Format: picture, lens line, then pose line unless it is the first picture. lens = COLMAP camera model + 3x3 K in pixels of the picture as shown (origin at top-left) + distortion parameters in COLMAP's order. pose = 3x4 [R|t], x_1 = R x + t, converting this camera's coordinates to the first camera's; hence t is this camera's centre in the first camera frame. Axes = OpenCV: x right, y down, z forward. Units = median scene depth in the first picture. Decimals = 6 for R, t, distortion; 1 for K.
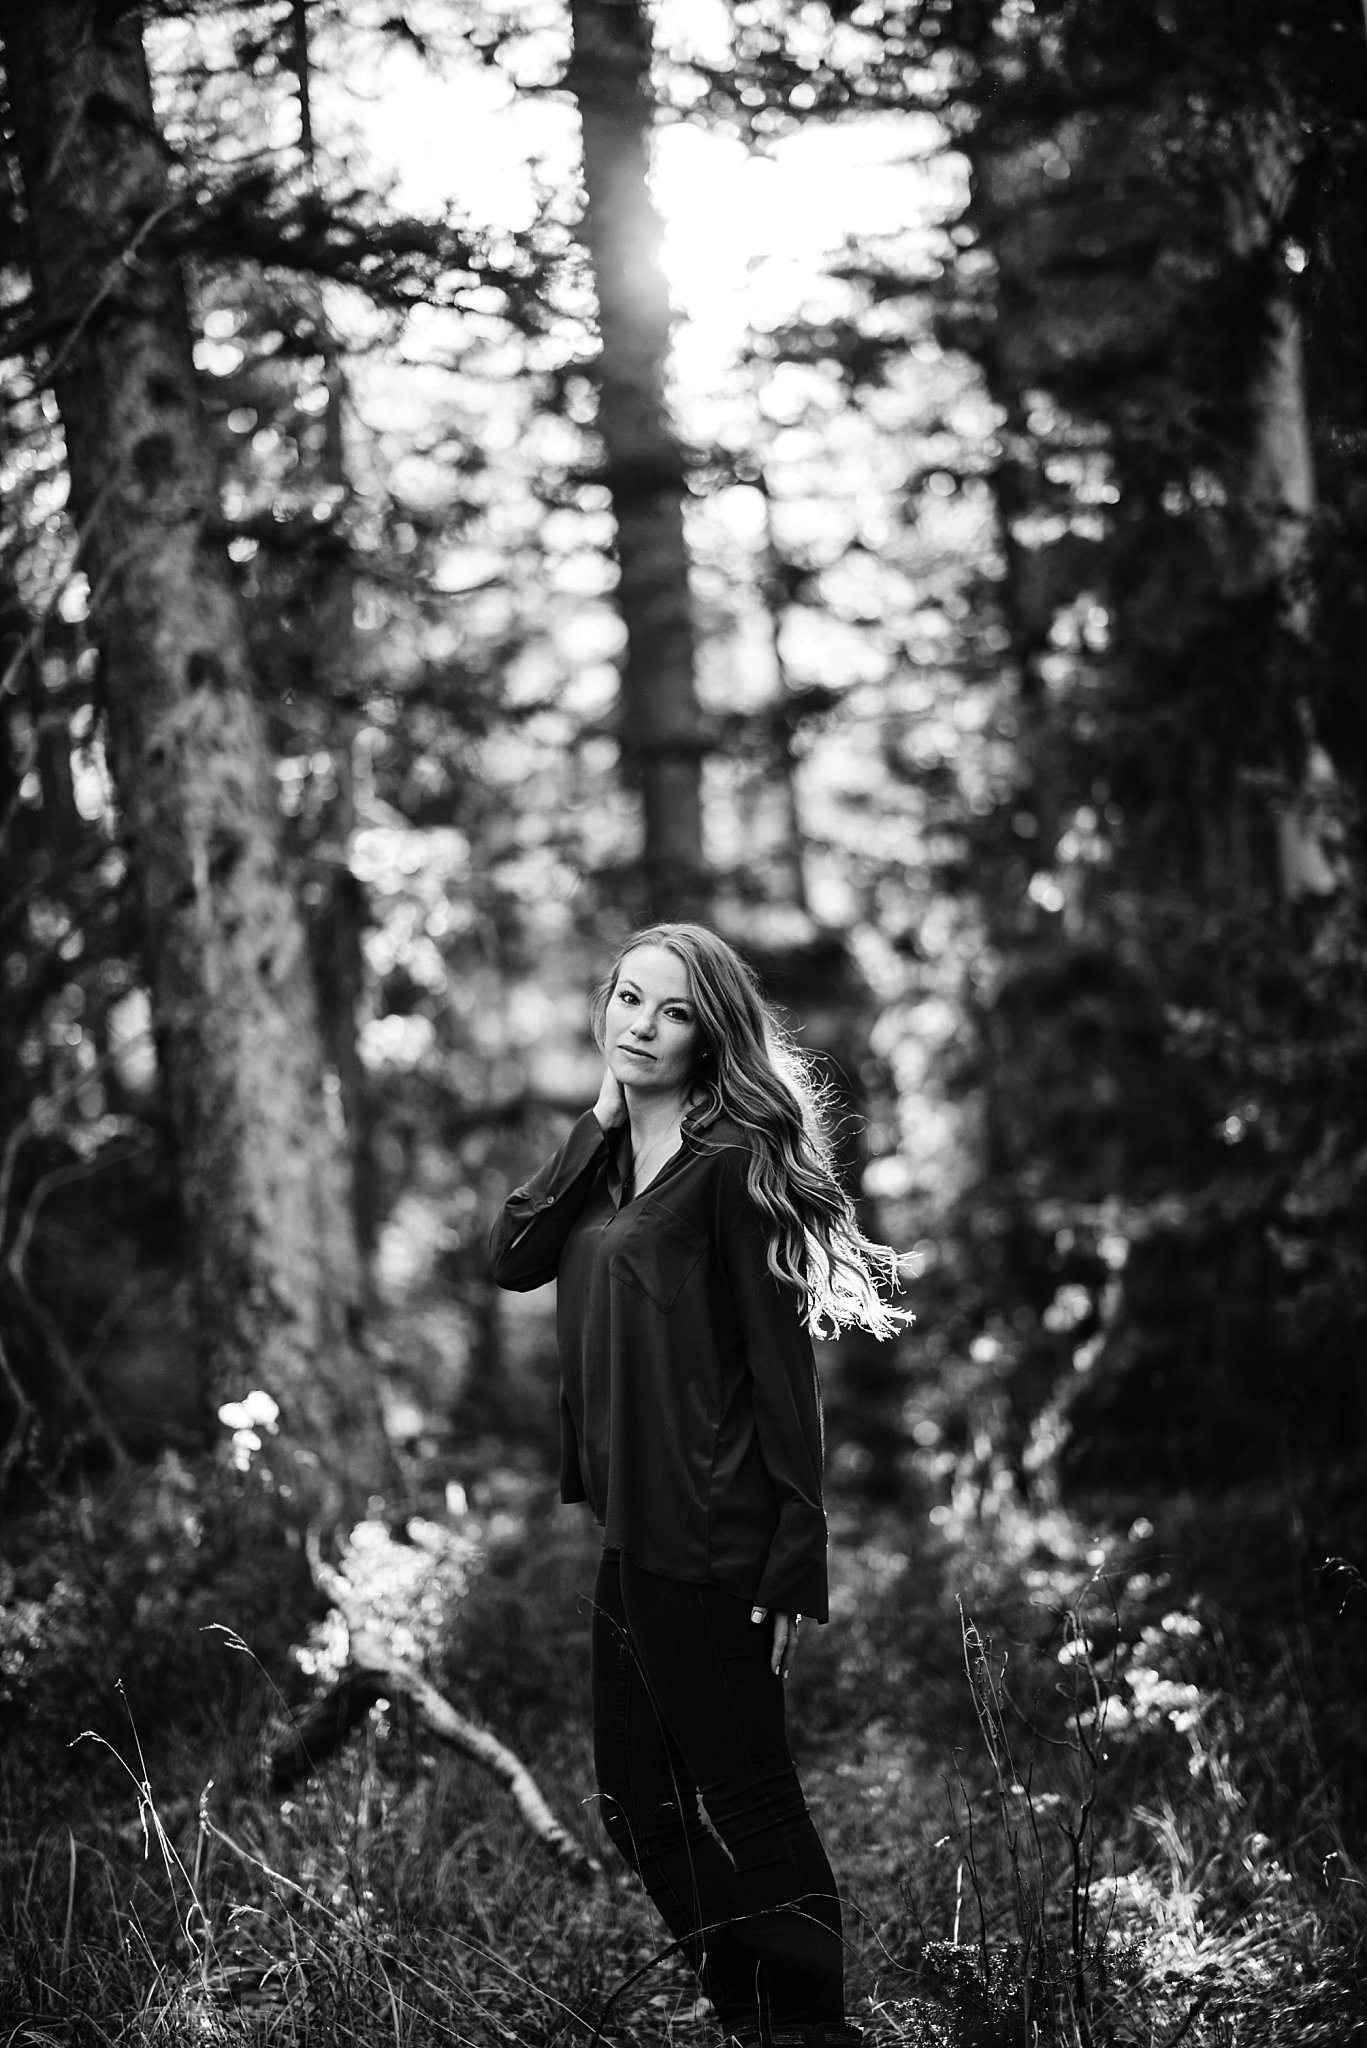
lens RADIAL K [[5119.7, 0, 683.5], [0, 5119.7, 1024.0], [0, 0, 1]] dist [-0.032774, -0.159056]
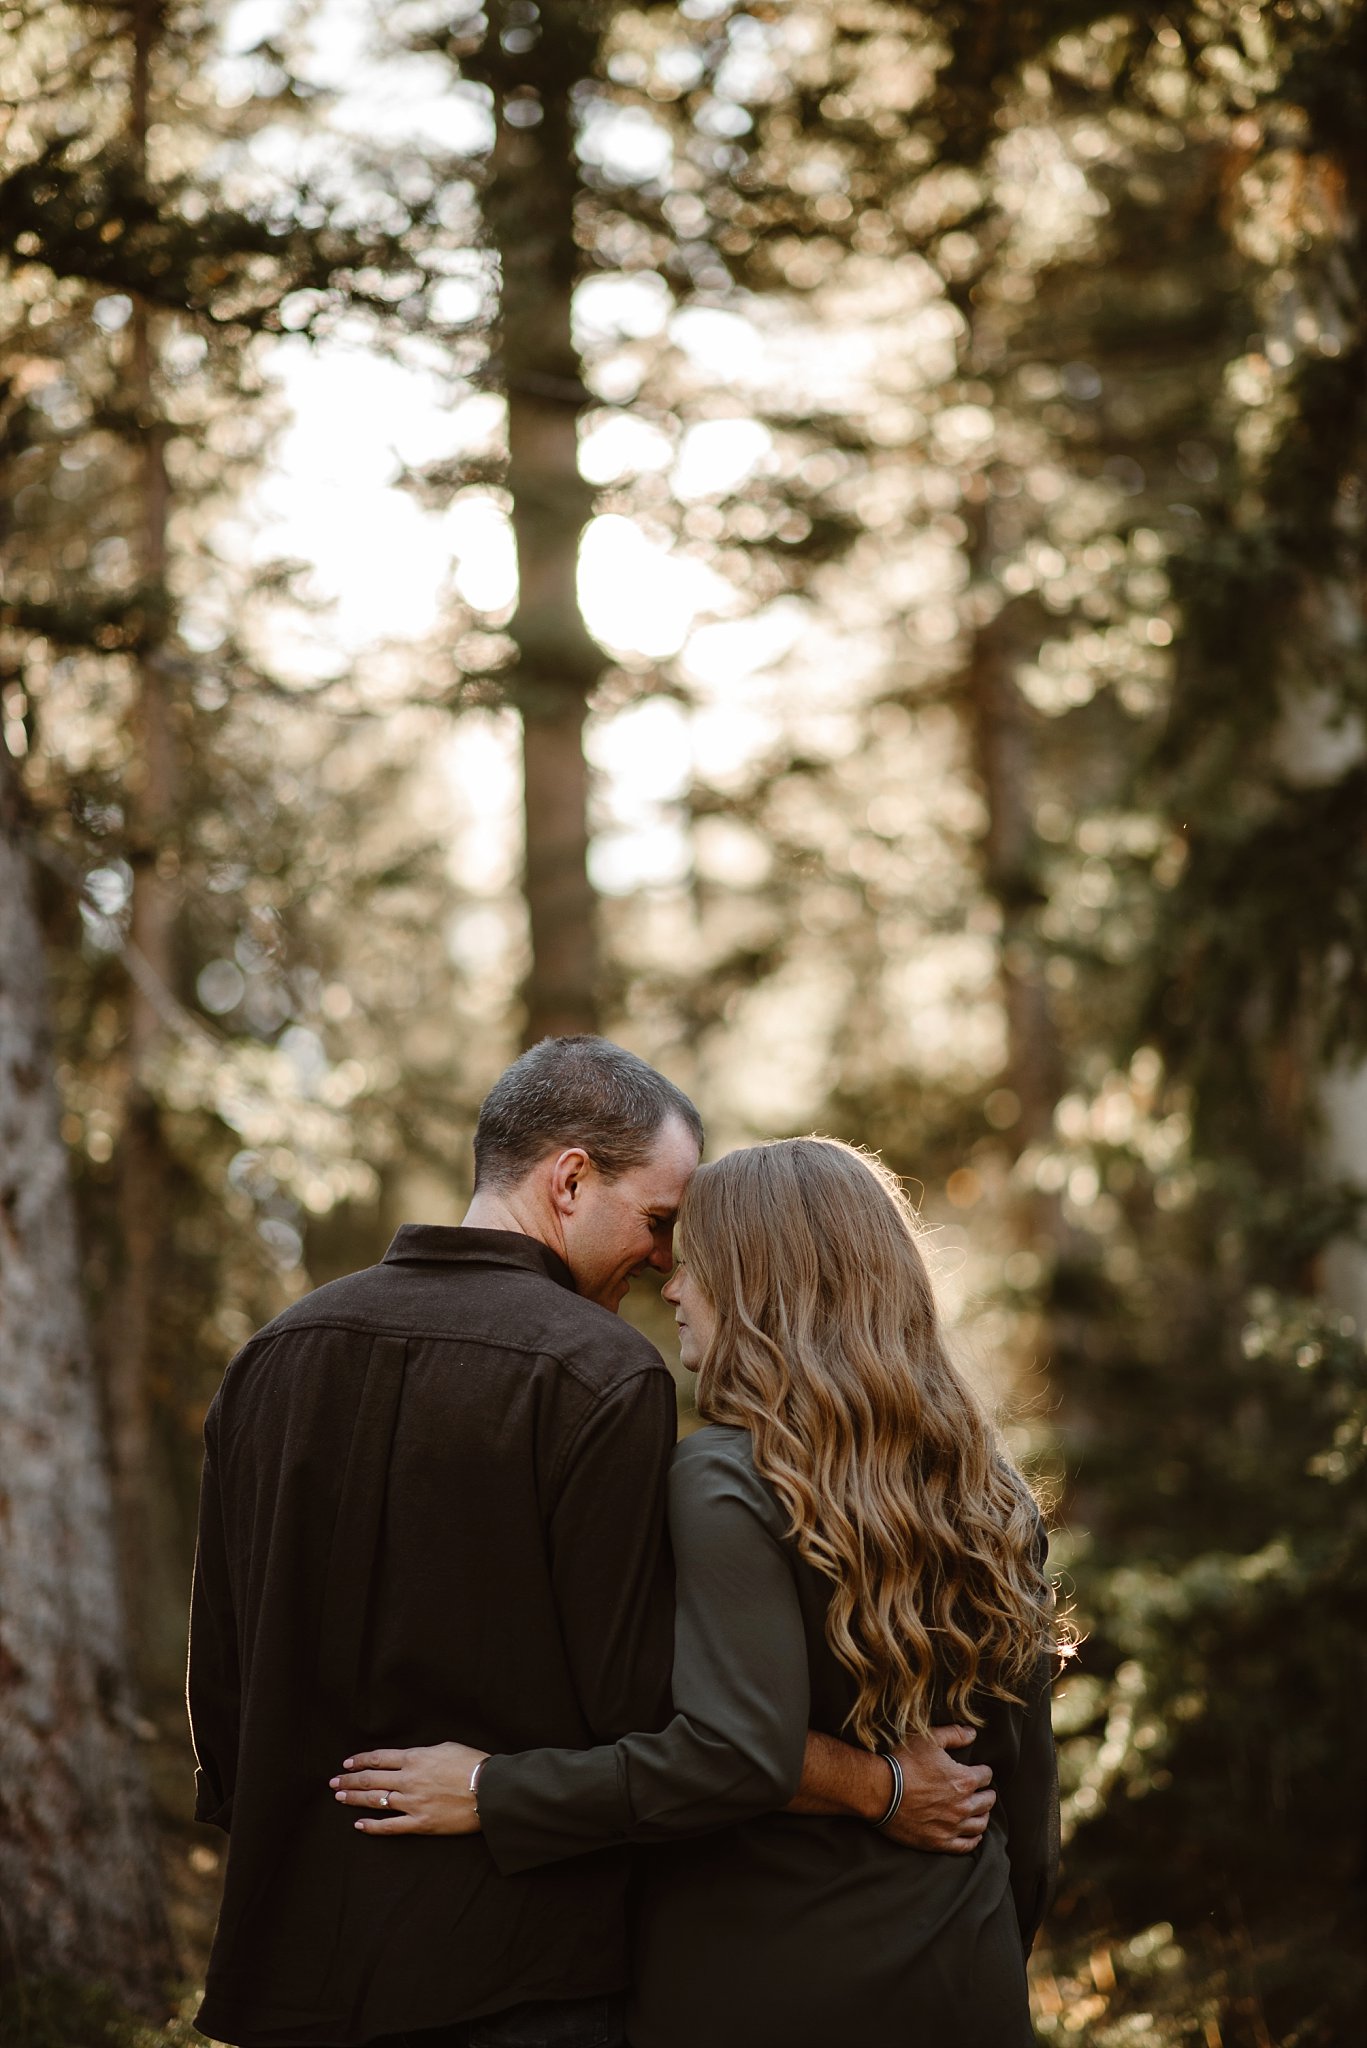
lens RADIAL K [[5119.7, 0, 683.5], [0, 5119.7, 1024.0], [0, 0, 1]] dist [-0.032774, -0.159056]
pose [[0.999090, 0.039431, 0.016280, 0.002743], [-0.038116, 0.996496, -0.074451, 0.014775], [-0.019159, 0.073762, 0.997092, 0.258690]]
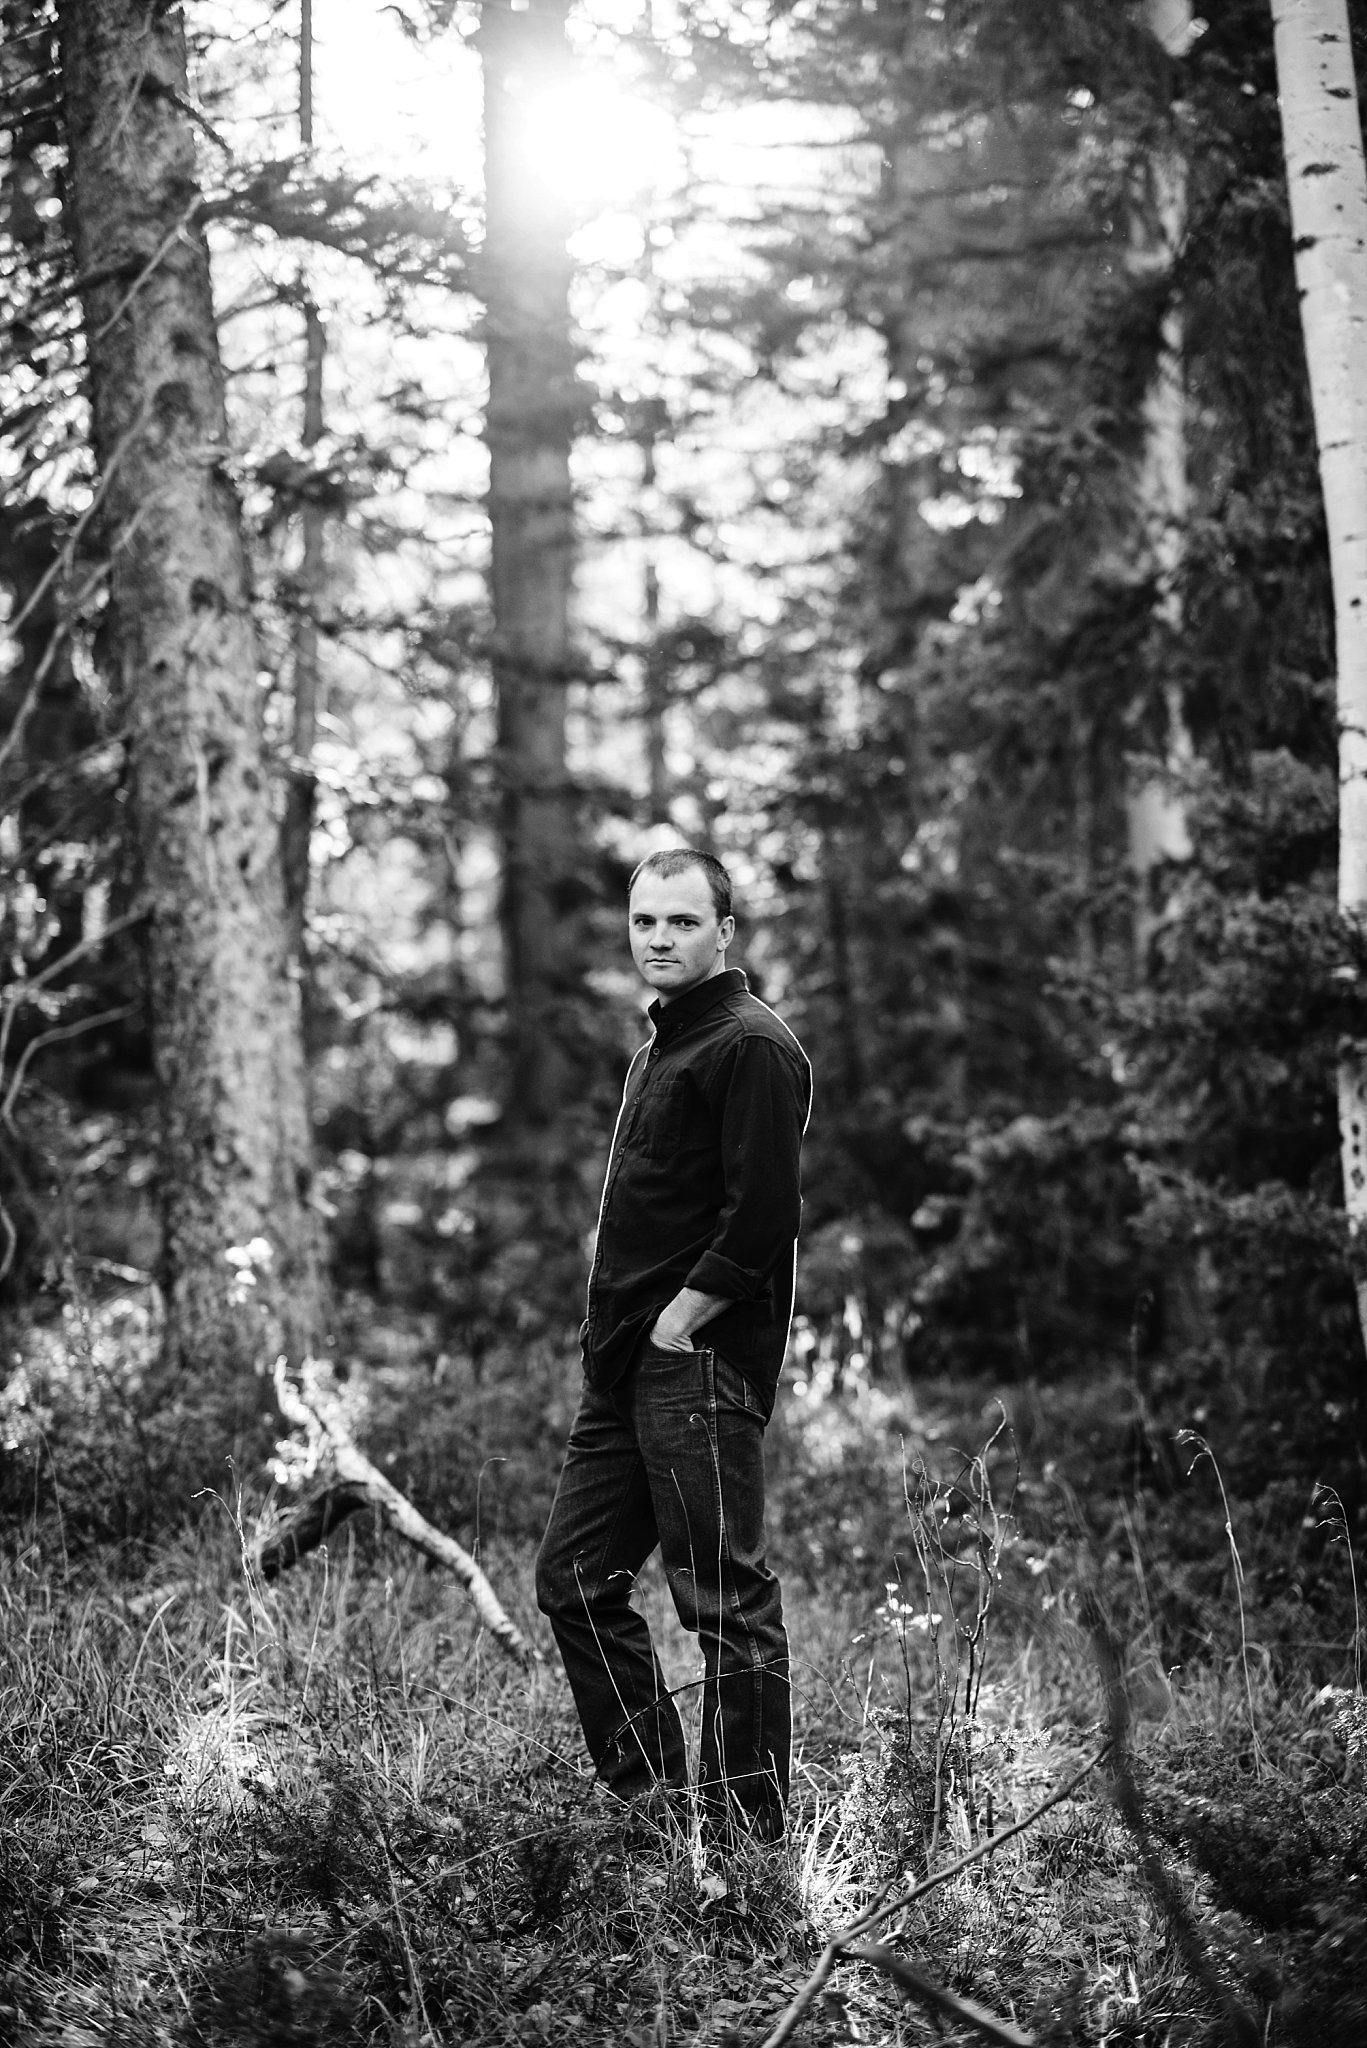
lens RADIAL K [[5086.0, 0, 719.3], [0, 5086.0, 1026.0], [0, 0, 1]] dist [-0.034555, 0.076951]
pose [[0.996618, 0.066184, 0.048713, -0.029697], [-0.067238, 0.997530, 0.020319, -0.005037], [-0.047248, -0.023525, 0.998606, -0.119769]]
